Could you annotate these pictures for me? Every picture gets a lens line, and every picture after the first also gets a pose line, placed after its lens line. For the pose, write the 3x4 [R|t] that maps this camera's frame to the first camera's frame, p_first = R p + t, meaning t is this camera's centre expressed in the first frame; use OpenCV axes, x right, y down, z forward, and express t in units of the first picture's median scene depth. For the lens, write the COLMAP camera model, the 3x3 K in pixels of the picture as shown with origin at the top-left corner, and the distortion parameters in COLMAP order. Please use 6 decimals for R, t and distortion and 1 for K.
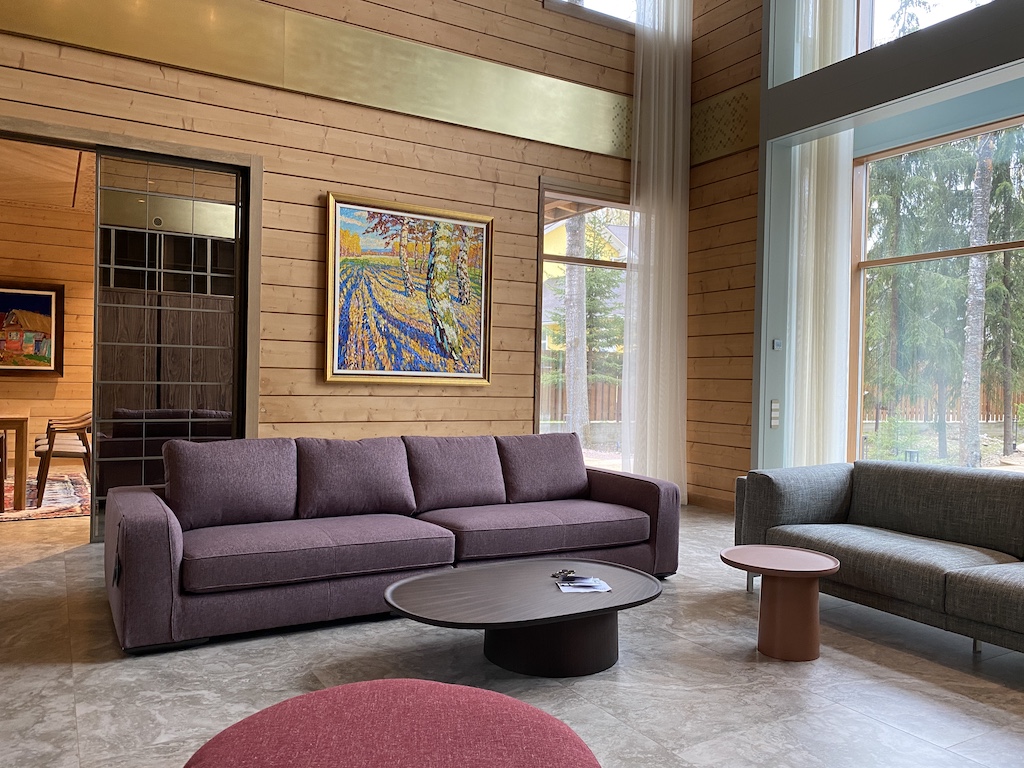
lens RADIAL K [[781.4, 0, 503.9], [0, 781.4, 391.1], [0, 0, 1]] dist [0.032234, -0.034412]
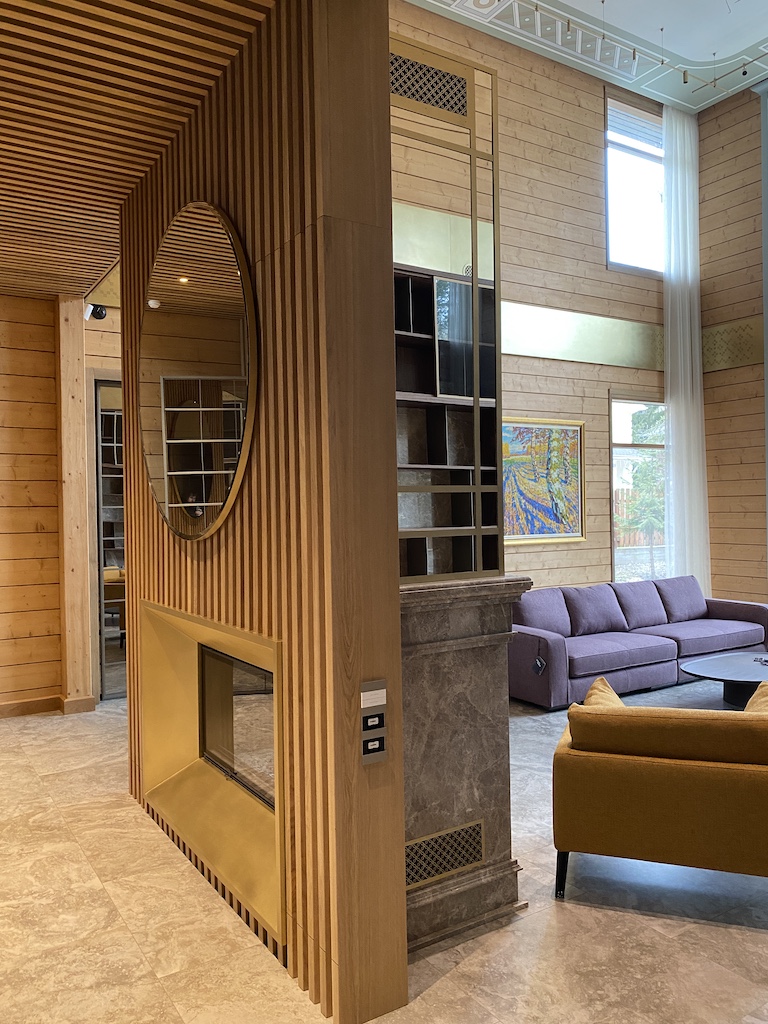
lens RADIAL K [[781.4, 0, 390.2], [0, 781.4, 502.4], [0, 0, 1]] dist [0.032234, -0.034412]
pose [[0.998680, -0.037460, 0.035142, -0.428514], [0.038084, 0.999125, -0.017260, -0.067714], [-0.034465, 0.018575, 0.999233, -0.407077]]
